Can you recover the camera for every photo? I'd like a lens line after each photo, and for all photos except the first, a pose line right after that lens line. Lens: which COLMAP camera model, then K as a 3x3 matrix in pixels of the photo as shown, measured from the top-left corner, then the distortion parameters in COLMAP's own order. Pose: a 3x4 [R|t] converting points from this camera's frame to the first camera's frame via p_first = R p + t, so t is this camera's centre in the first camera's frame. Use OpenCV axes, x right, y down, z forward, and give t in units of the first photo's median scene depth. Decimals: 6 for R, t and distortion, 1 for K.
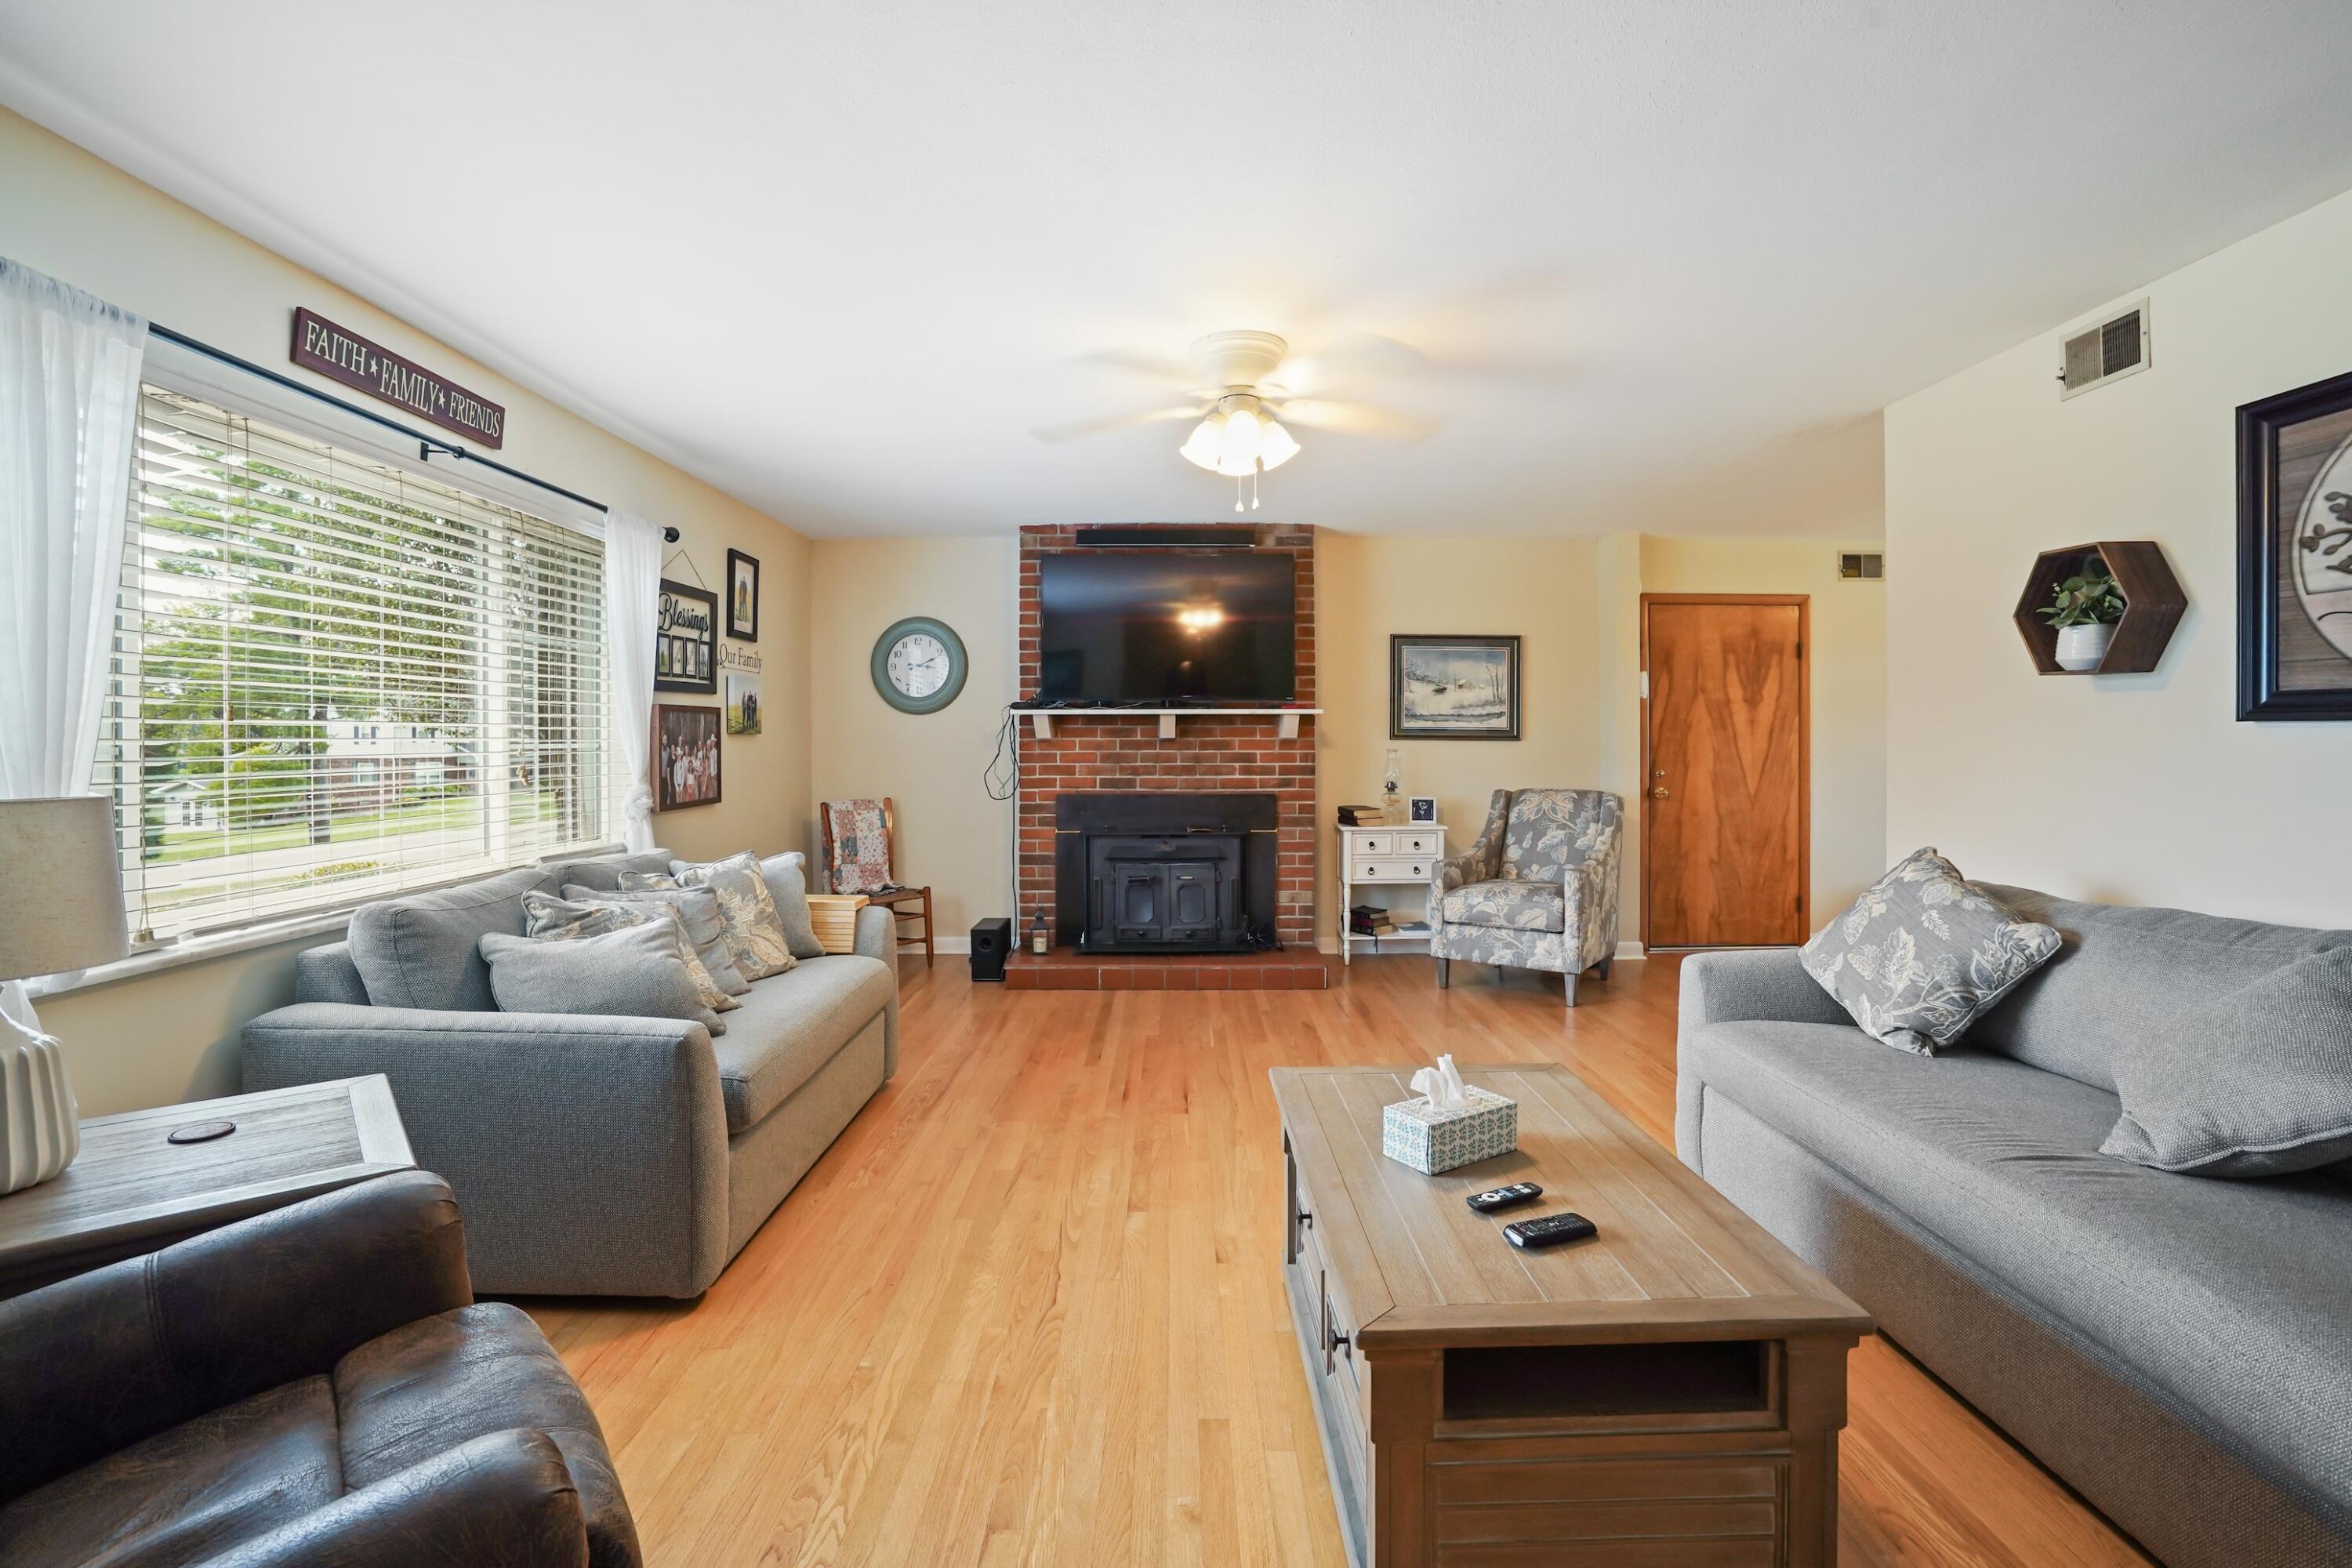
lens RADIAL K [[1104.6, 0, 1168.9], [0, 1104.6, 764.3], [0, 0, 1]] dist [-0.046950, 0.018126]
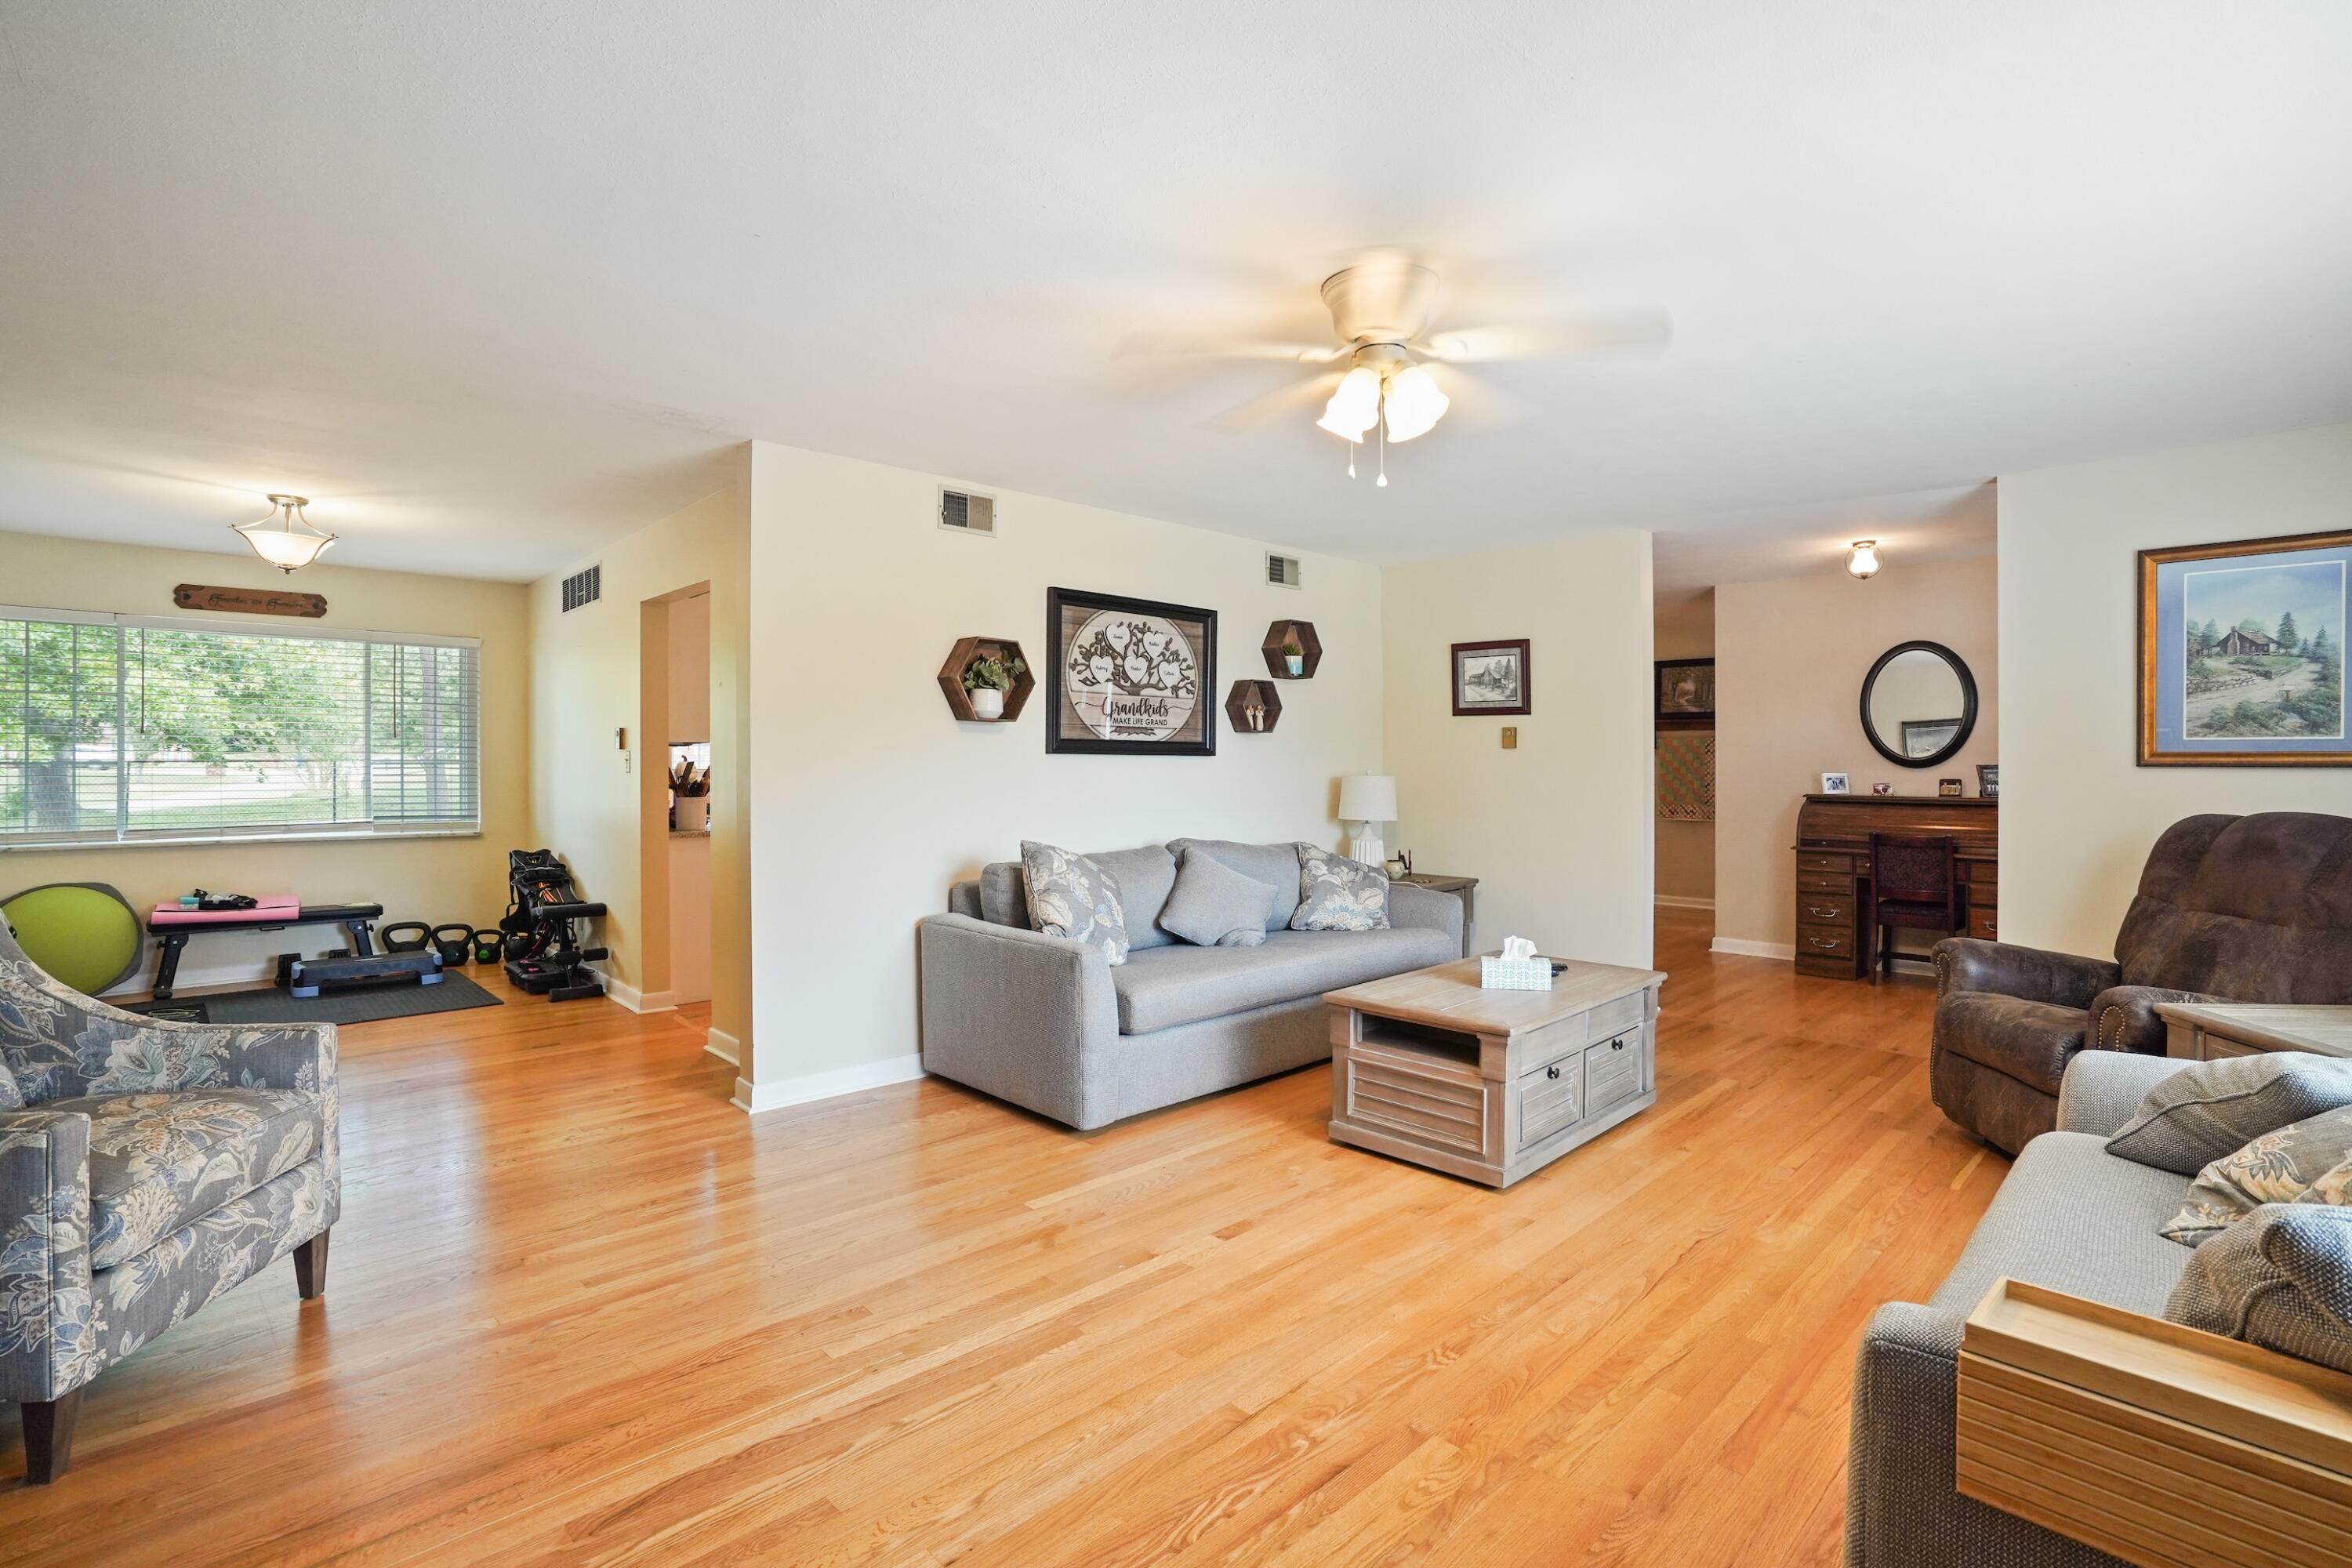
lens RADIAL K [[1104.6, 0, 1168.9], [0, 1104.6, 764.3], [0, 0, 1]] dist [-0.046950, 0.018126]
pose [[-0.689601, -0.001792, 0.724187, -0.249814], [0.017985, 0.999646, 0.019600, -0.025408], [-0.723966, 0.026540, -0.689325, 0.990307]]
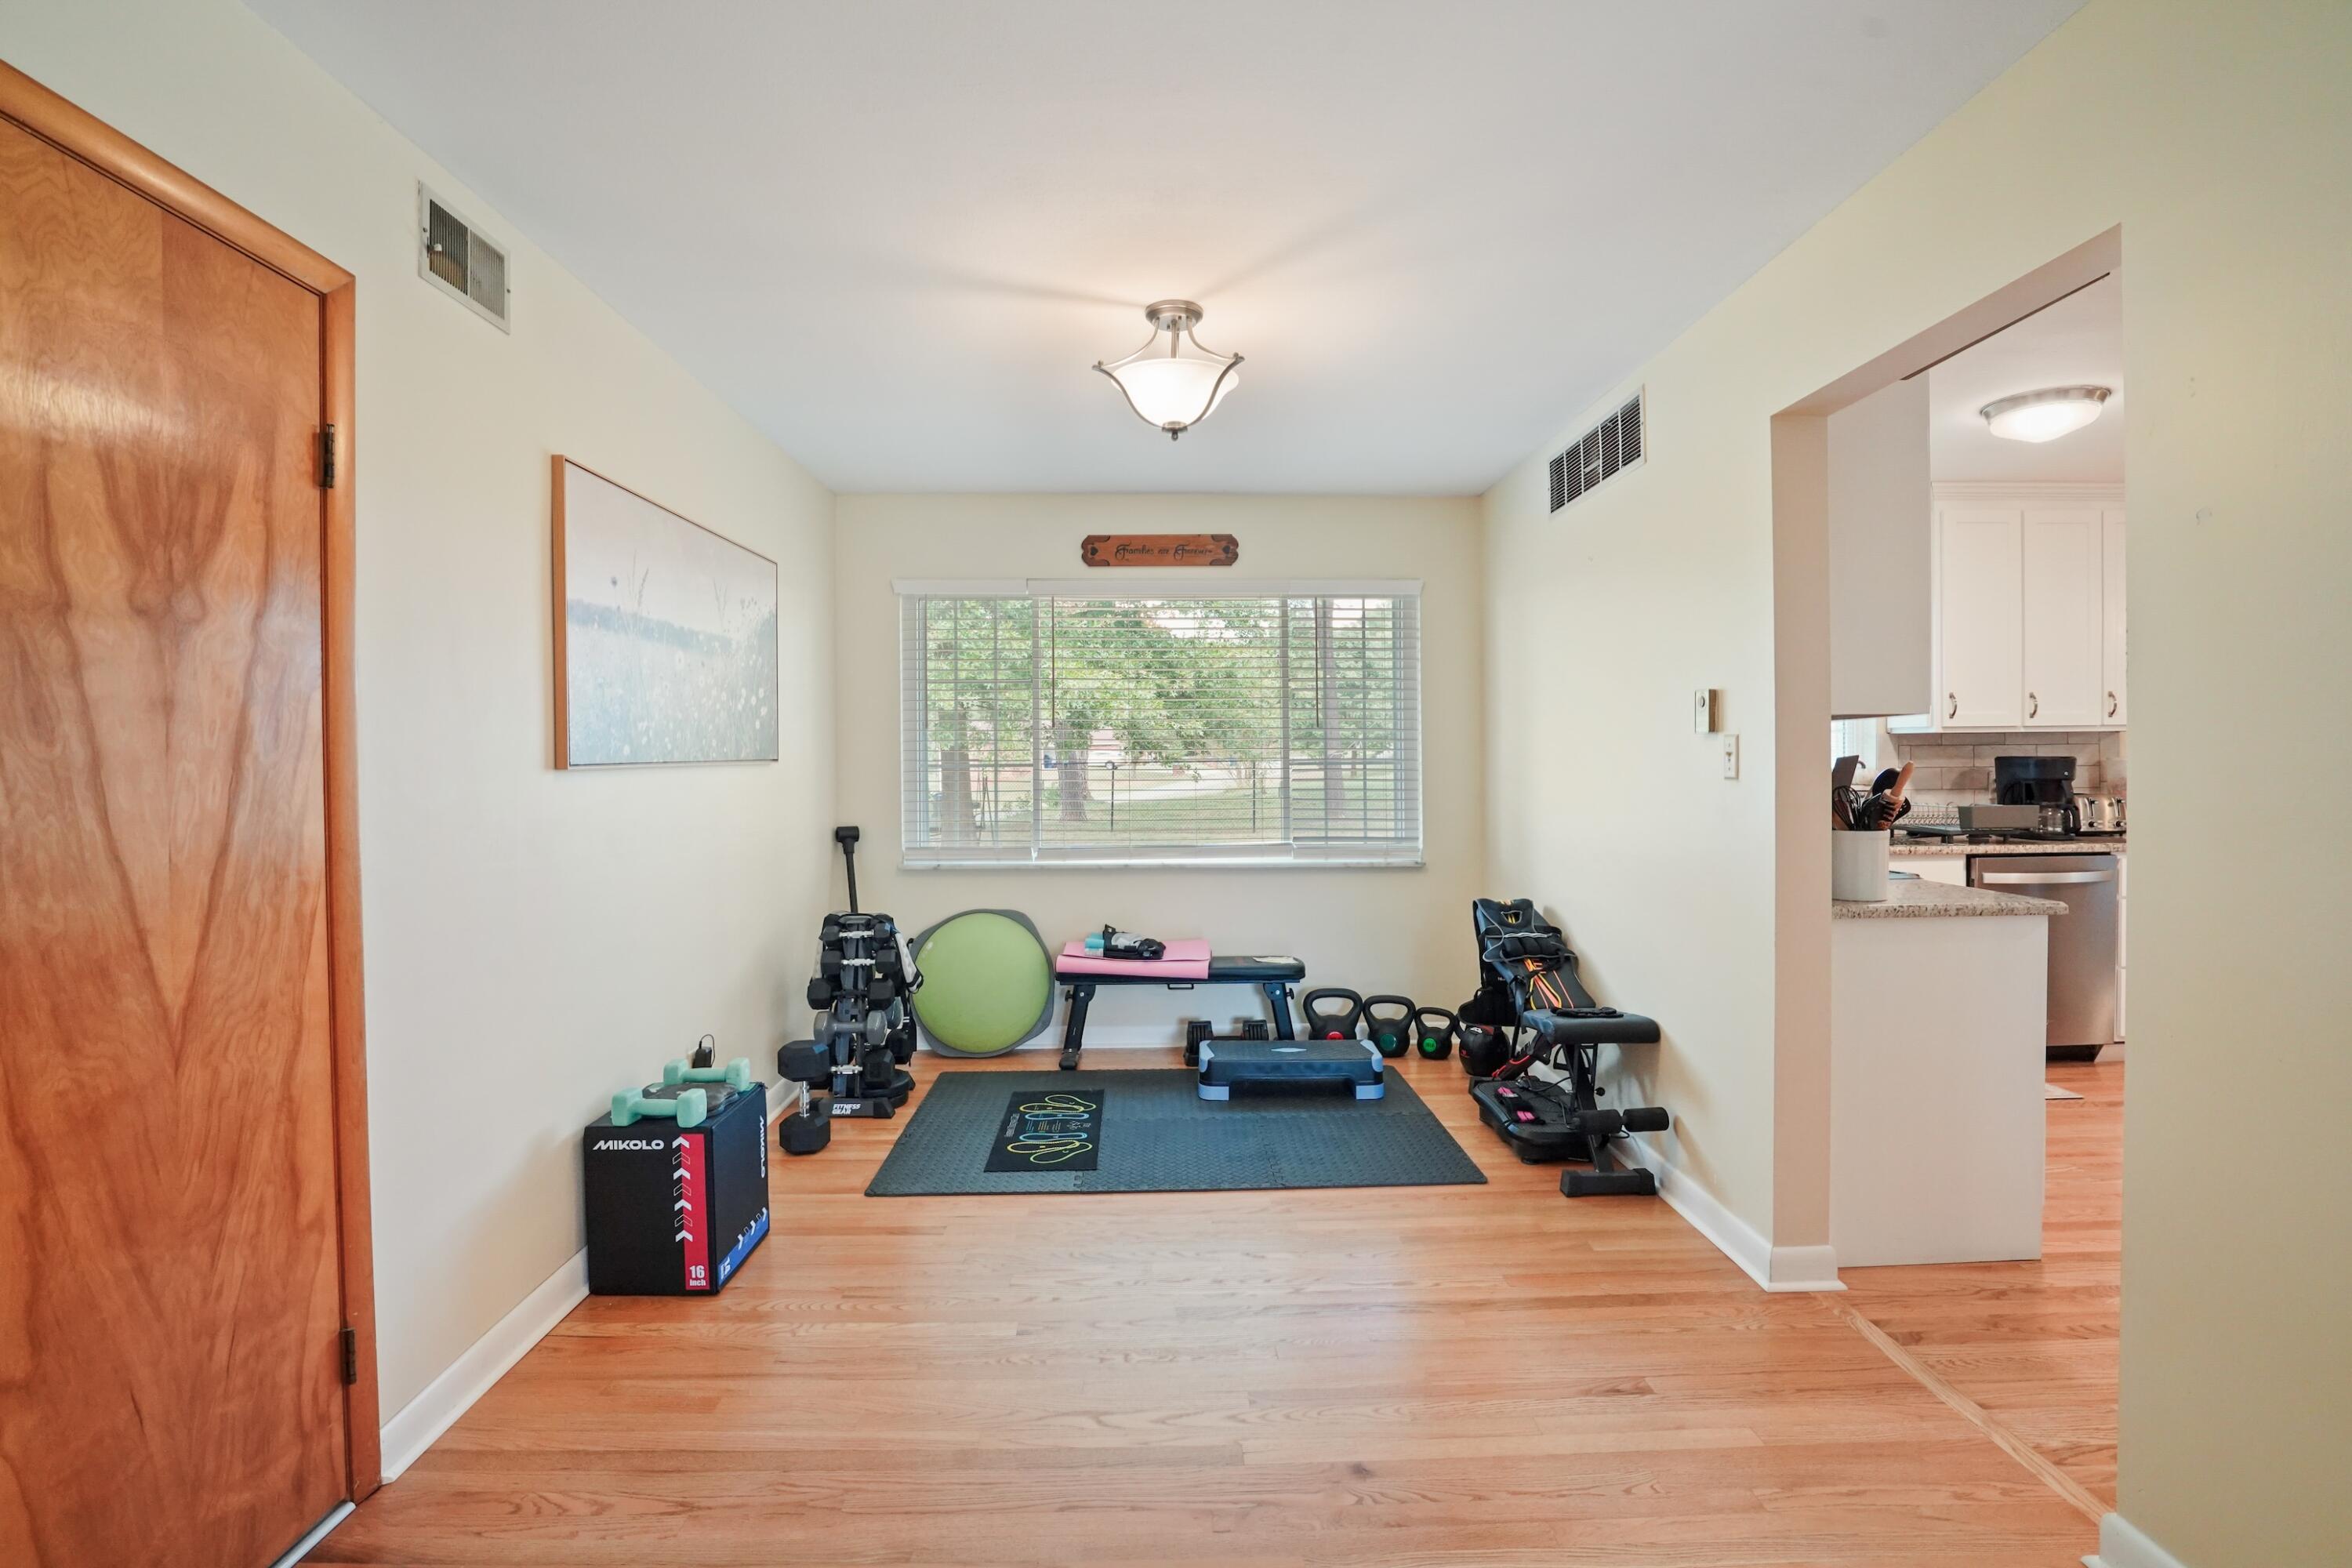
lens RADIAL K [[1104.6, 0, 1168.9], [0, 1104.6, 764.3], [0, 0, 1]] dist [-0.046950, 0.018126]
pose [[-0.022415, 0.000186, 0.999749, 0.345585], [0.030969, 0.999520, 0.000509, -0.021785], [-0.999269, 0.030972, -0.022410, 0.921126]]
